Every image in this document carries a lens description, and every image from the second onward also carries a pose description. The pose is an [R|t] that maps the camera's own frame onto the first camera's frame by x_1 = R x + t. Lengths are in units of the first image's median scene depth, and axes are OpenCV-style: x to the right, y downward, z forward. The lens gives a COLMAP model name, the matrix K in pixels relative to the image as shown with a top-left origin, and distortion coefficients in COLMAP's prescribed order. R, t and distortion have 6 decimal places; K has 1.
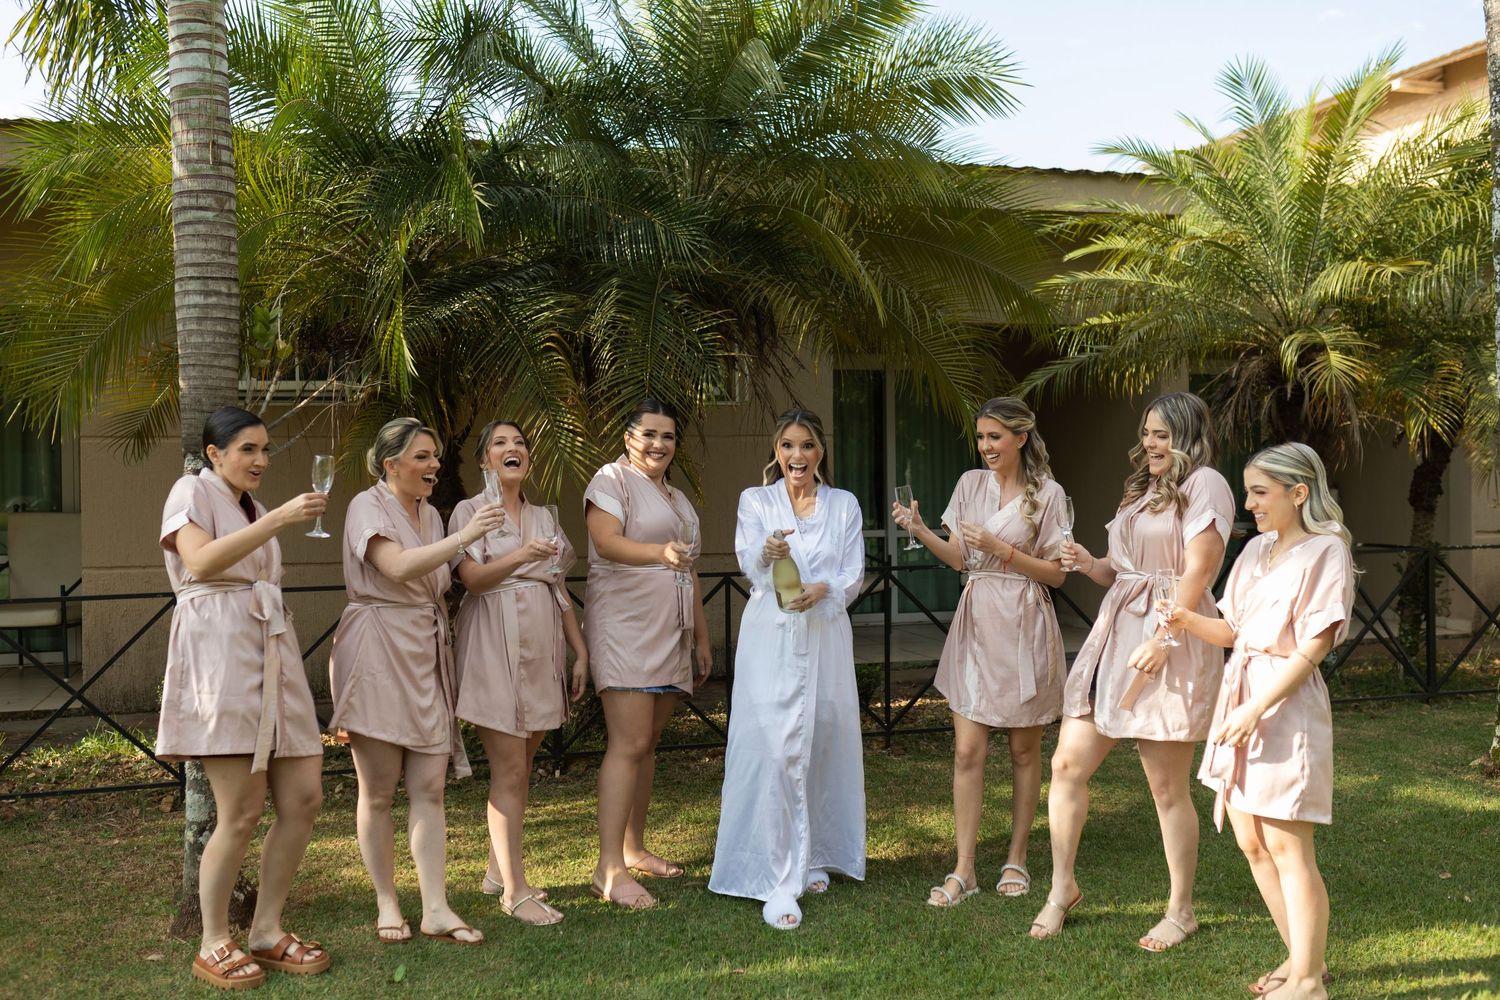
lens RADIAL K [[1612.6, 0, 759.4], [0, 1612.6, 493.8], [0, 0, 1]] dist [-0.010921, 0.018121]
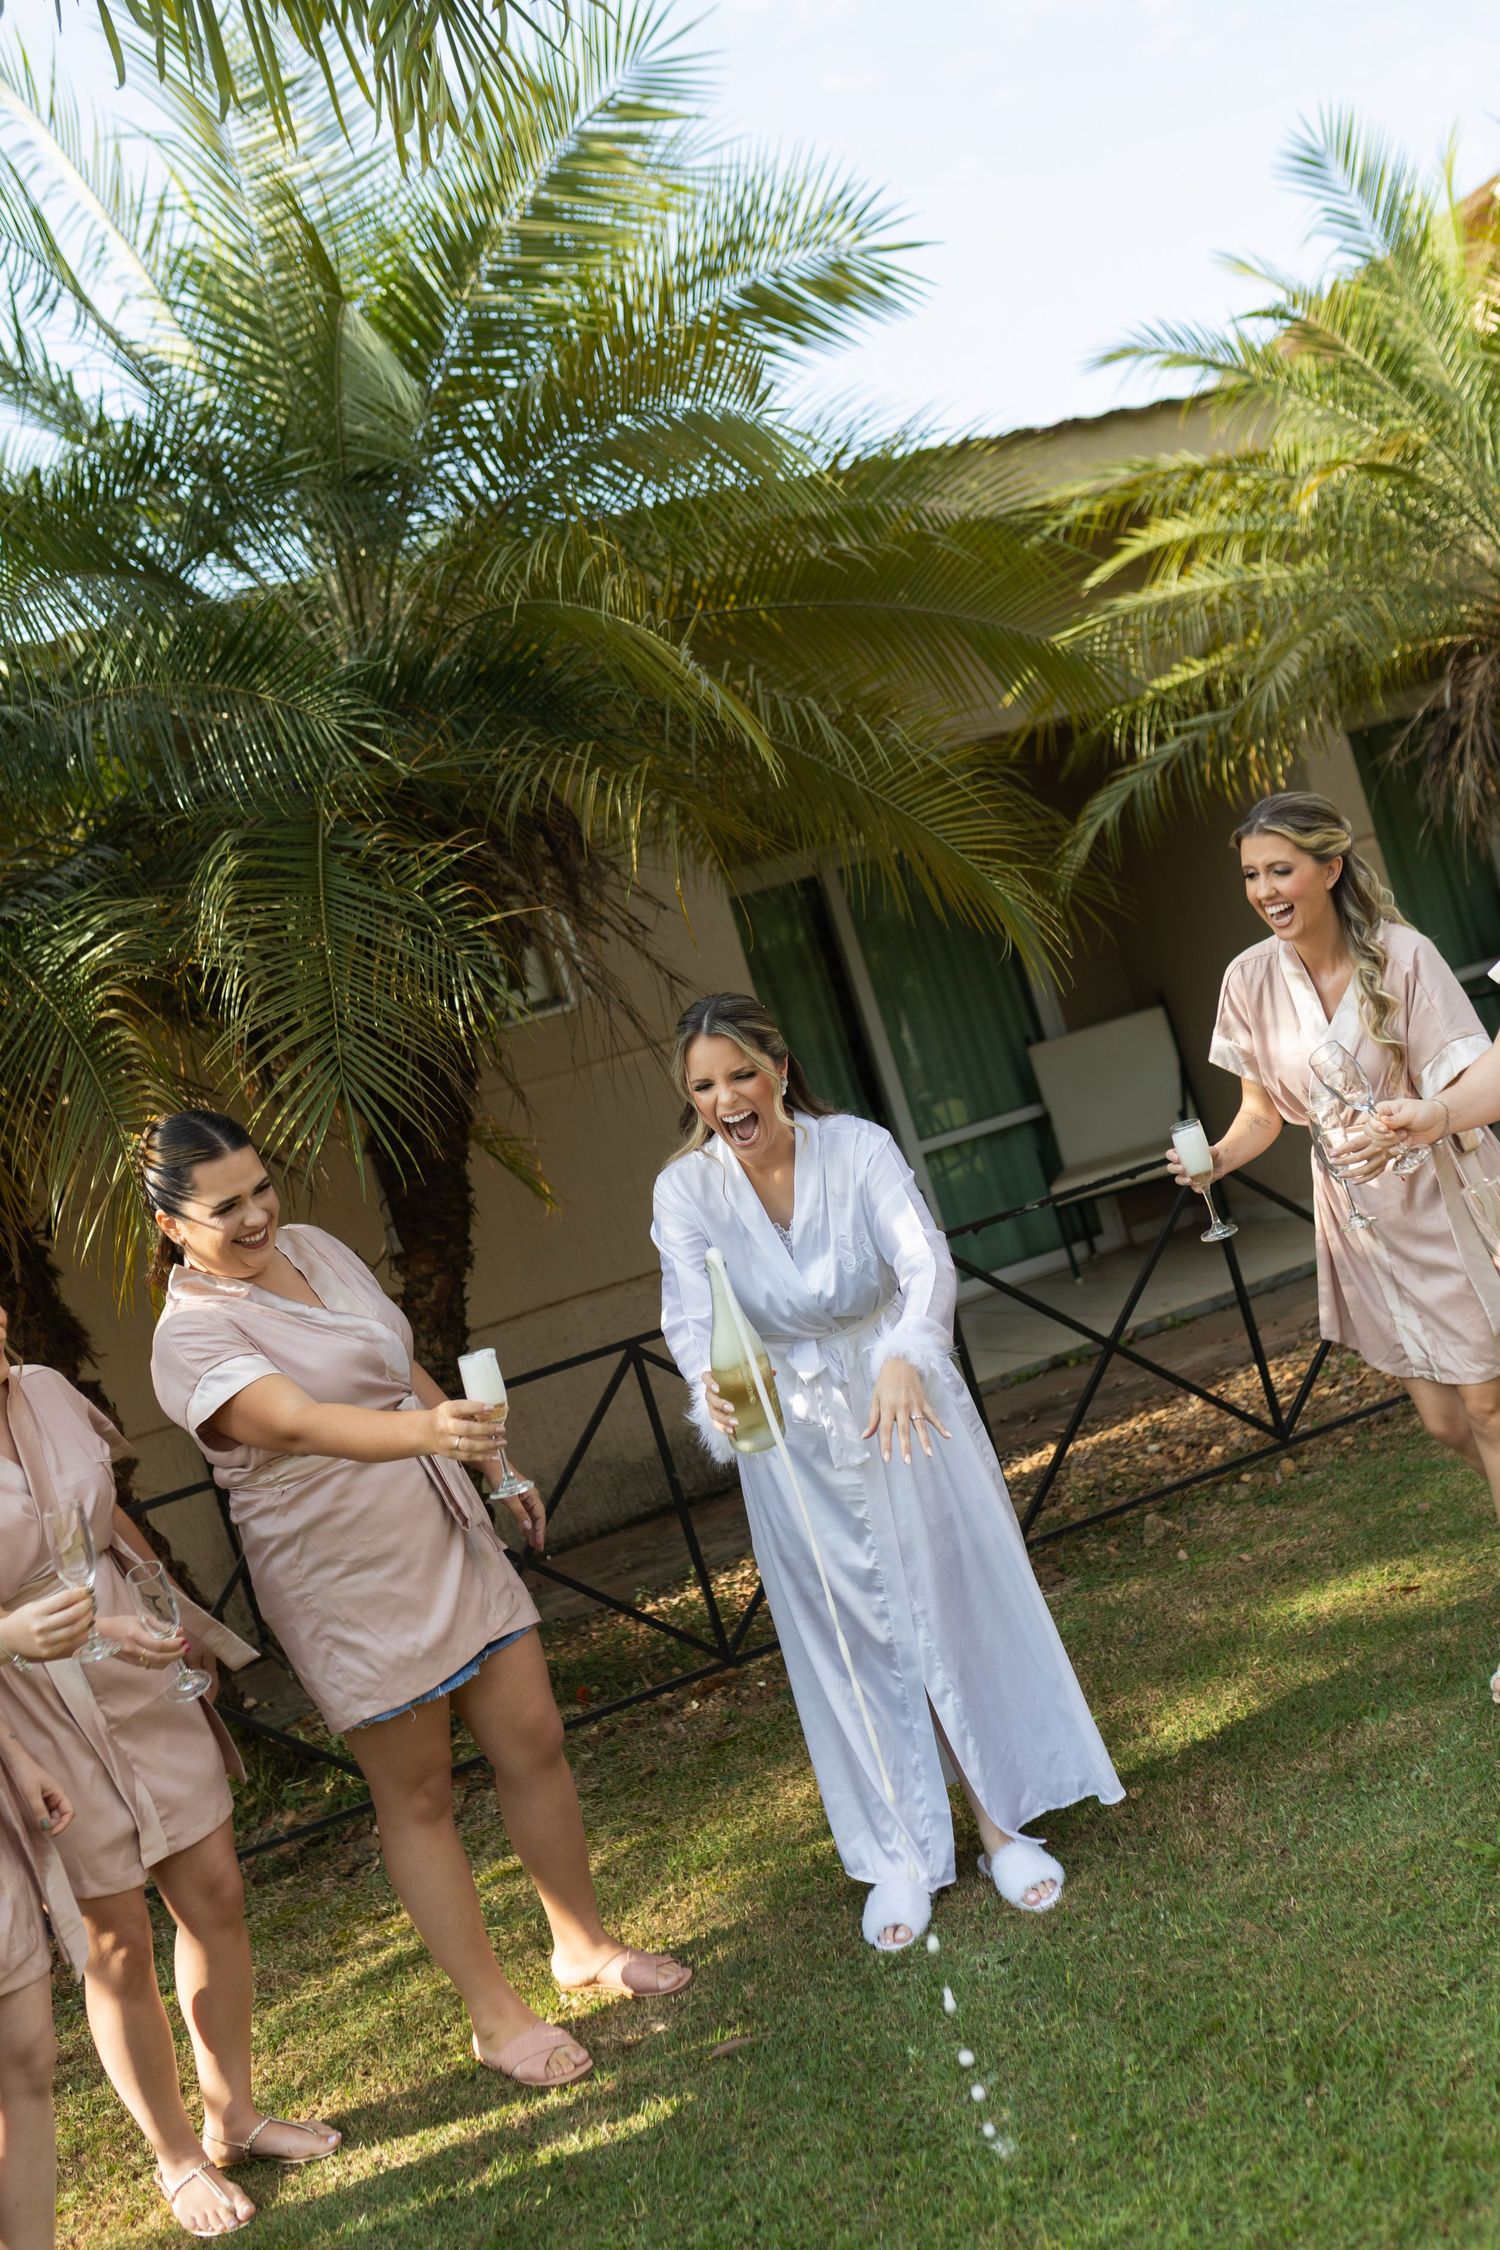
lens RADIAL K [[2470.4, 0, 750.0], [0, 2470.4, 1125.0], [0, 0, 1]] dist [-0.019385, 0.024325]
pose [[0.960897, -0.275927, 0.023268, 0.019988], [0.275803, 0.961177, 0.008450, -0.014842], [-0.024697, -0.001702, 0.999694, 0.273443]]
